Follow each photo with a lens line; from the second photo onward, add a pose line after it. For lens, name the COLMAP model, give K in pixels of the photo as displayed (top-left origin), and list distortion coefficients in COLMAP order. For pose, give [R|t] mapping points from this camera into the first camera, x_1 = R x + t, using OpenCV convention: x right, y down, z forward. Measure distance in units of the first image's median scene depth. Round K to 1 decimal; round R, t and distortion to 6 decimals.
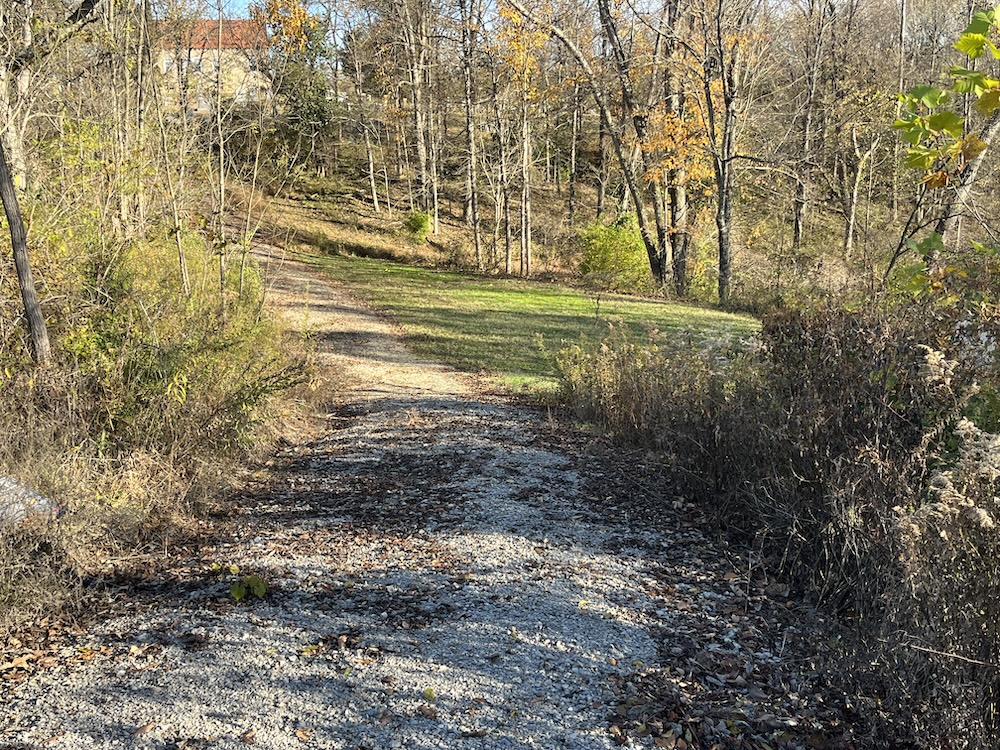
lens RADIAL K [[1003.1, 0, 465.0], [0, 1003.1, 366.6], [0, 0, 1]] dist [0.033916, 0.000000]
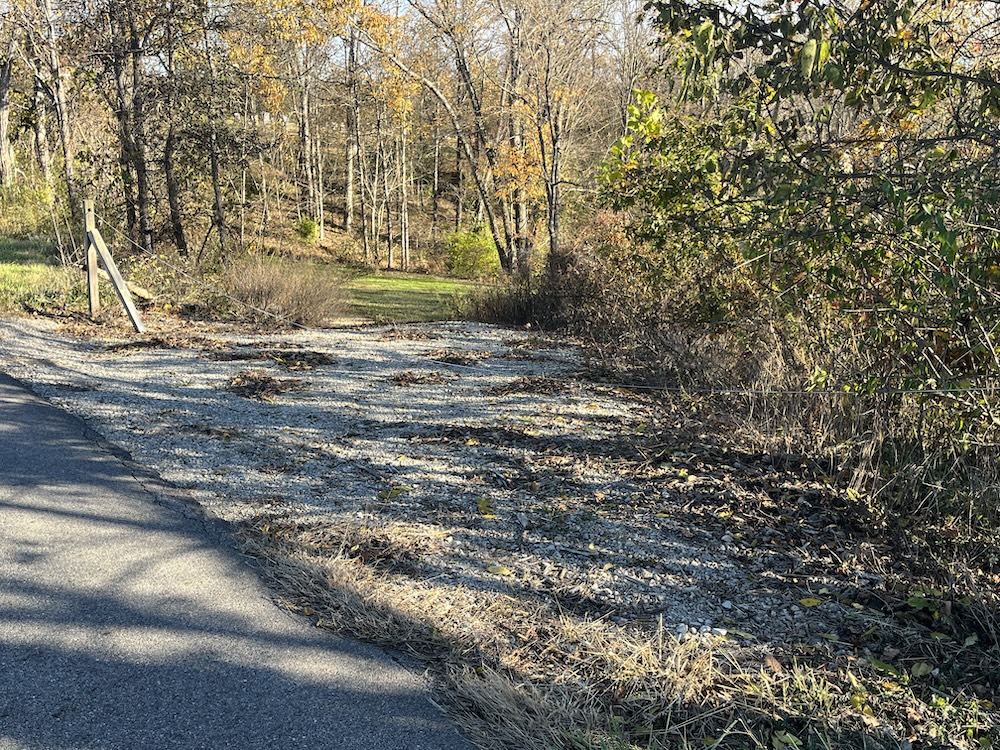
lens RADIAL K [[1003.1, 0, 503.0], [0, 1003.1, 371.1], [0, 0, 1]] dist [0.033916, 0.000000]
pose [[0.983187, -0.011911, 0.182211, -0.051199], [0.013909, 0.999856, -0.009689, 0.052166], [-0.182069, 0.012061, 0.983212, -0.278236]]
